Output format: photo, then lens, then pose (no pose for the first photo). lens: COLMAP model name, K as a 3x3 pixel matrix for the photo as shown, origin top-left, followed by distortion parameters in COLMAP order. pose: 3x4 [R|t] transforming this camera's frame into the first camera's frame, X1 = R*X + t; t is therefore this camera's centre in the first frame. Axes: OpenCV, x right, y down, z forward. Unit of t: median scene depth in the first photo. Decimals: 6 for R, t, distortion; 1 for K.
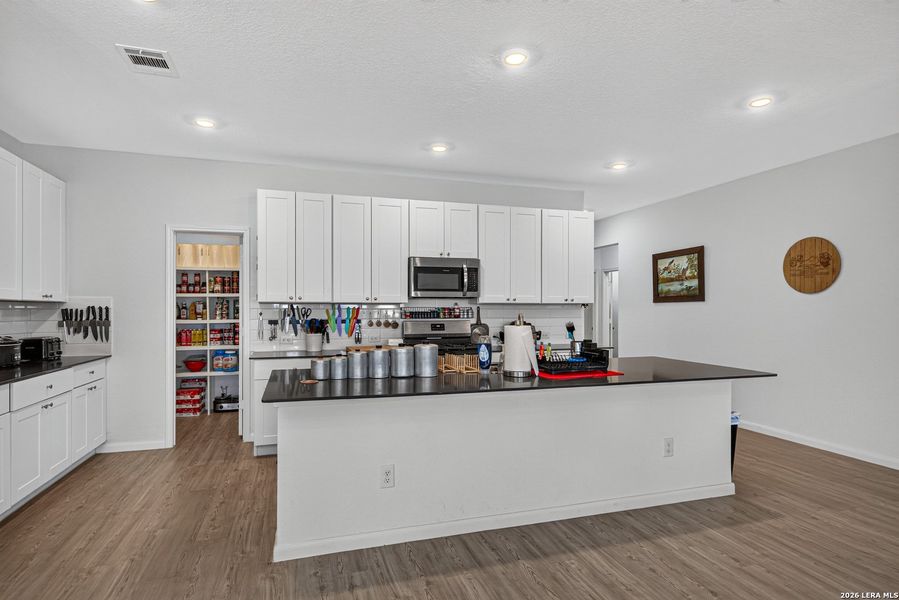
lens RADIAL K [[478.7, 0, 439.6], [0, 478.7, 312.9], [0, 0, 1]] dist [-0.004802, -0.002413]
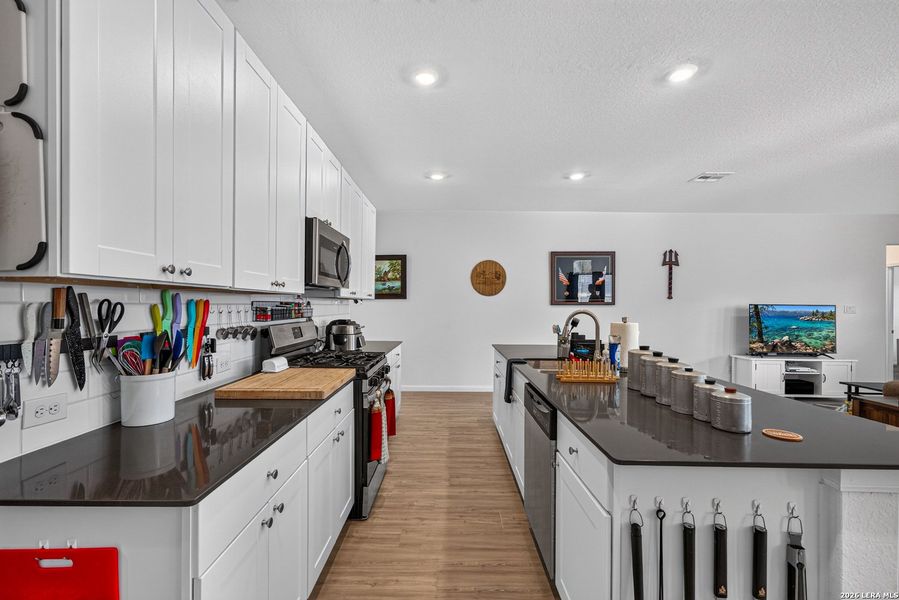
lens RADIAL K [[387.5, 0, 447.5], [0, 387.5, 303.3], [0, 0, 1]] dist [-0.001967, 0.003602]
pose [[0.293015, 0.007101, 0.956082, -0.452272], [0.000507, 0.999971, -0.007583, -0.005442], [-0.956108, 0.002707, 0.293003, 0.678988]]
